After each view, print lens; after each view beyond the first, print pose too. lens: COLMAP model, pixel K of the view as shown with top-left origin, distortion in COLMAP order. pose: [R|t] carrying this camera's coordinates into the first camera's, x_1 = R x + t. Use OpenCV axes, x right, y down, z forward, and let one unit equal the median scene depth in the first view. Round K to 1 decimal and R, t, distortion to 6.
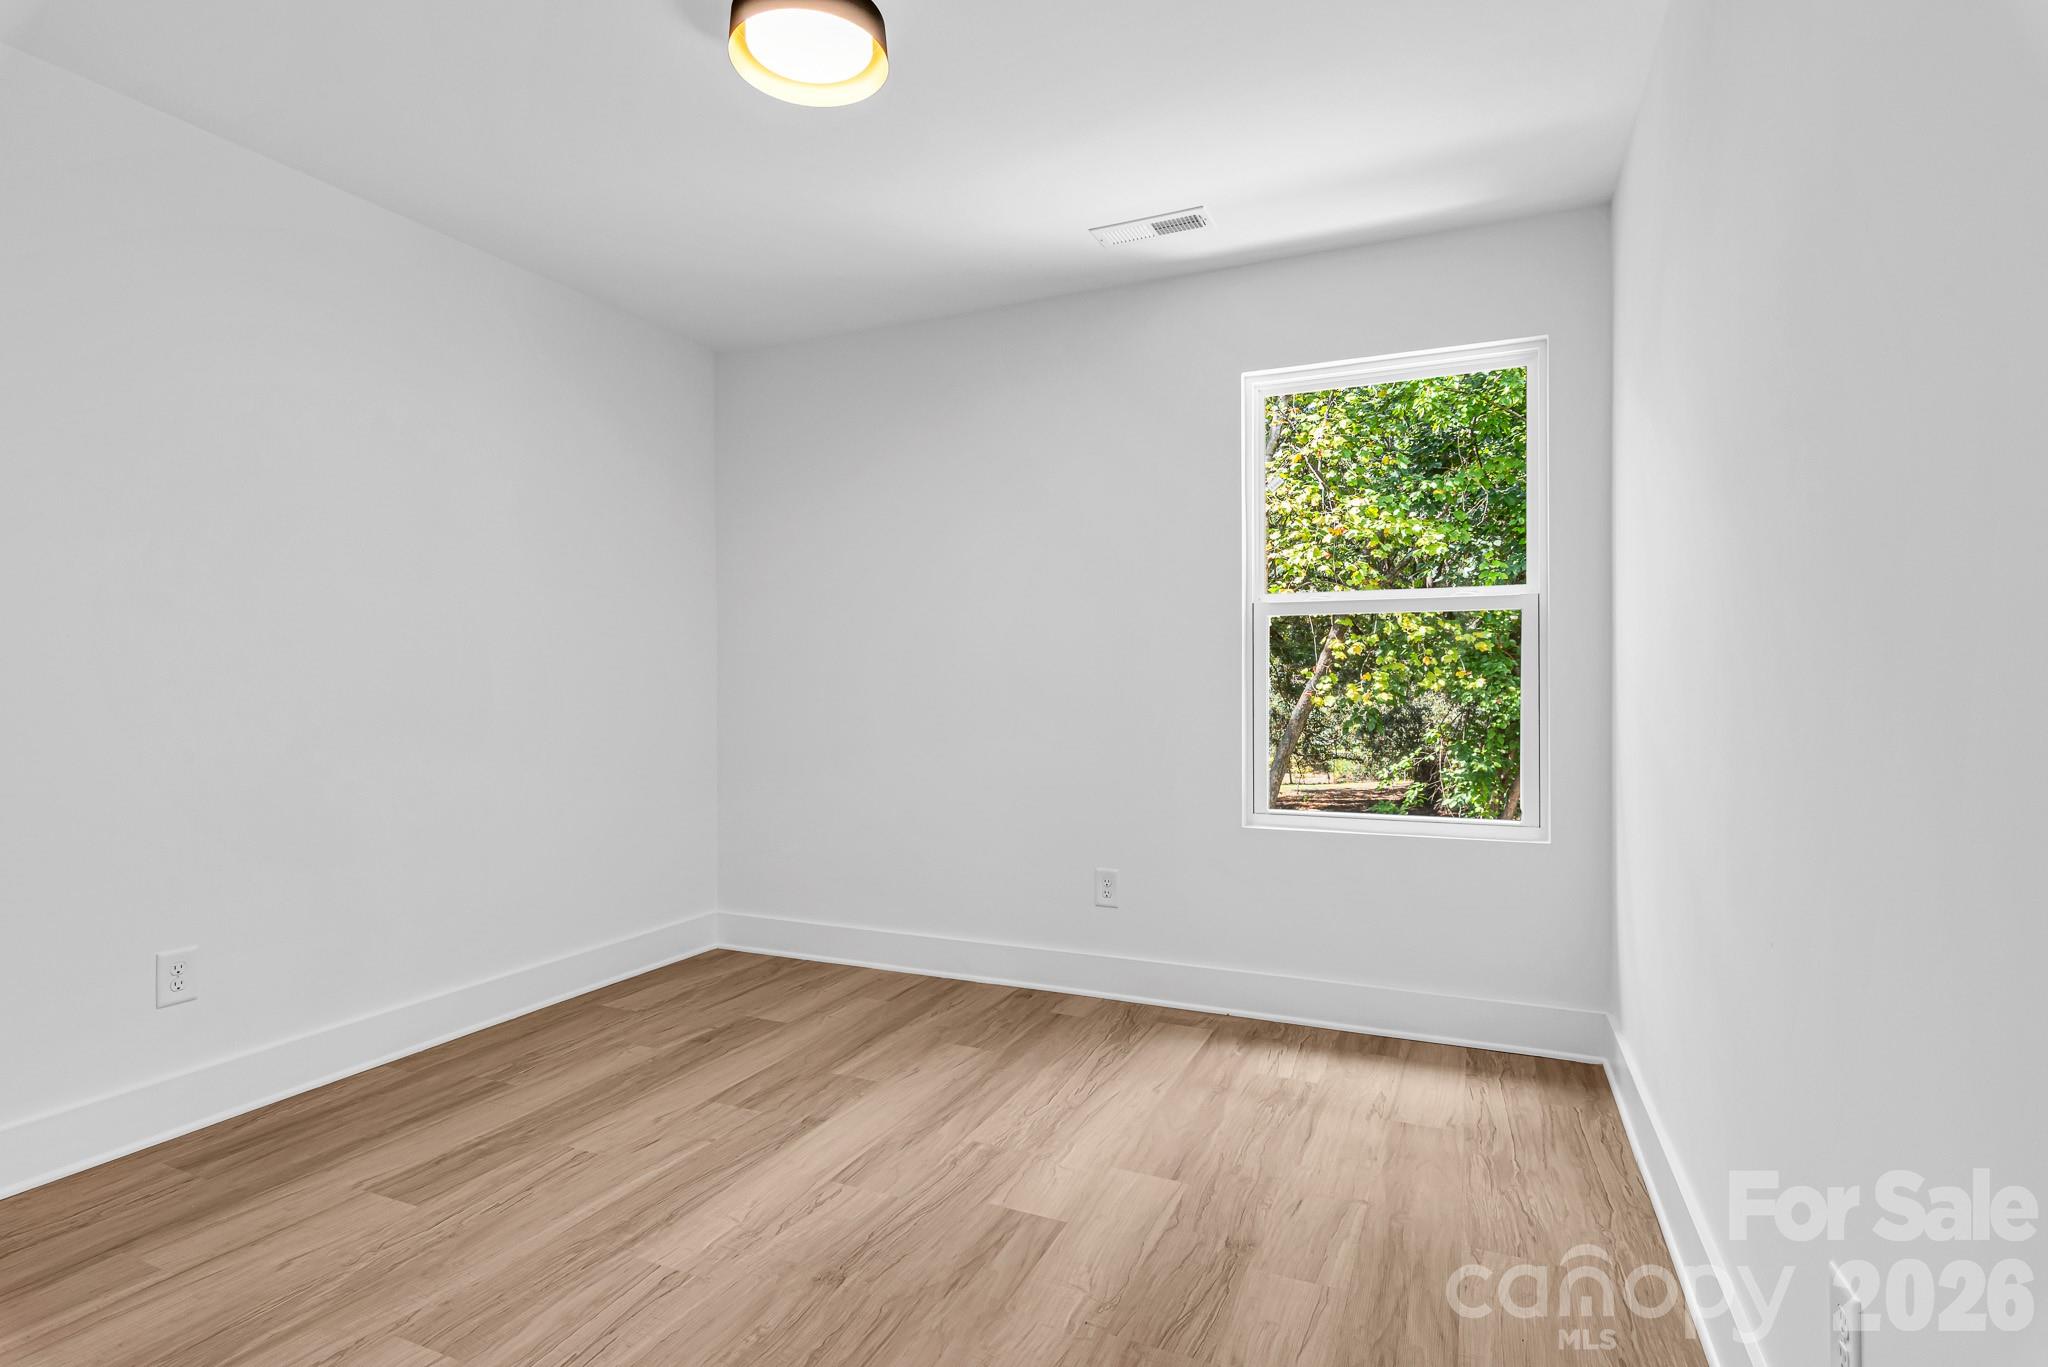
lens RADIAL K [[994.4, 0, 1041.9], [0, 994.4, 673.6], [0, 0, 1]] dist [0.005139, -0.000490]
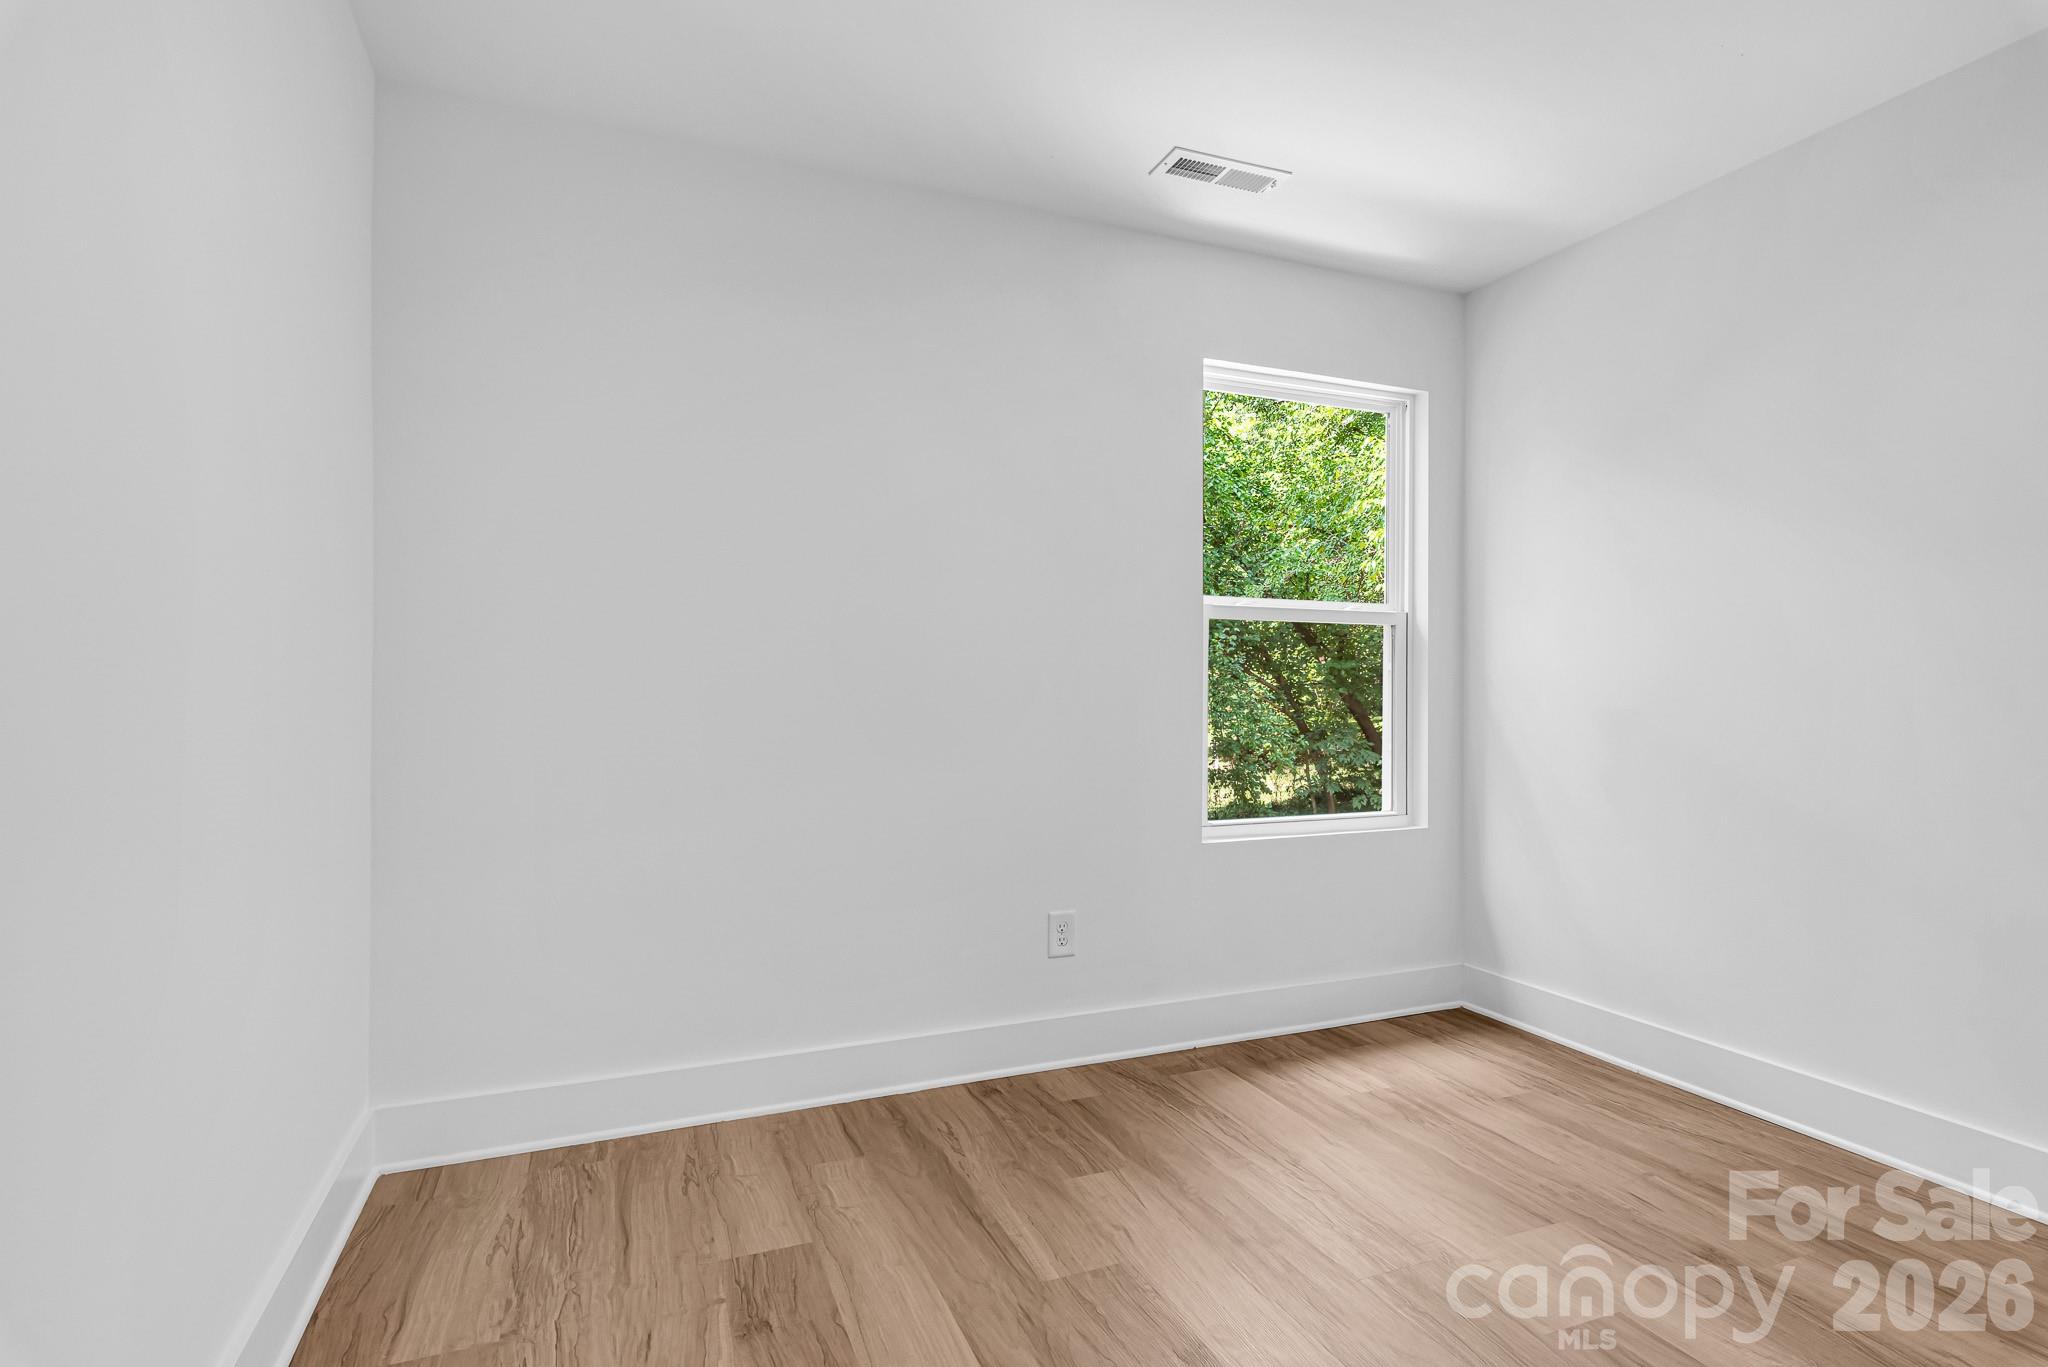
lens RADIAL K [[994.4, 0, 1020.9], [0, 994.4, 685.5], [0, 0, 1]] dist [0.005139, -0.000490]
pose [[0.704927, 0.004956, 0.709262, -0.615441], [-0.009253, 0.999955, 0.002210, 0.005618], [-0.709219, -0.008120, 0.704941, 0.489109]]
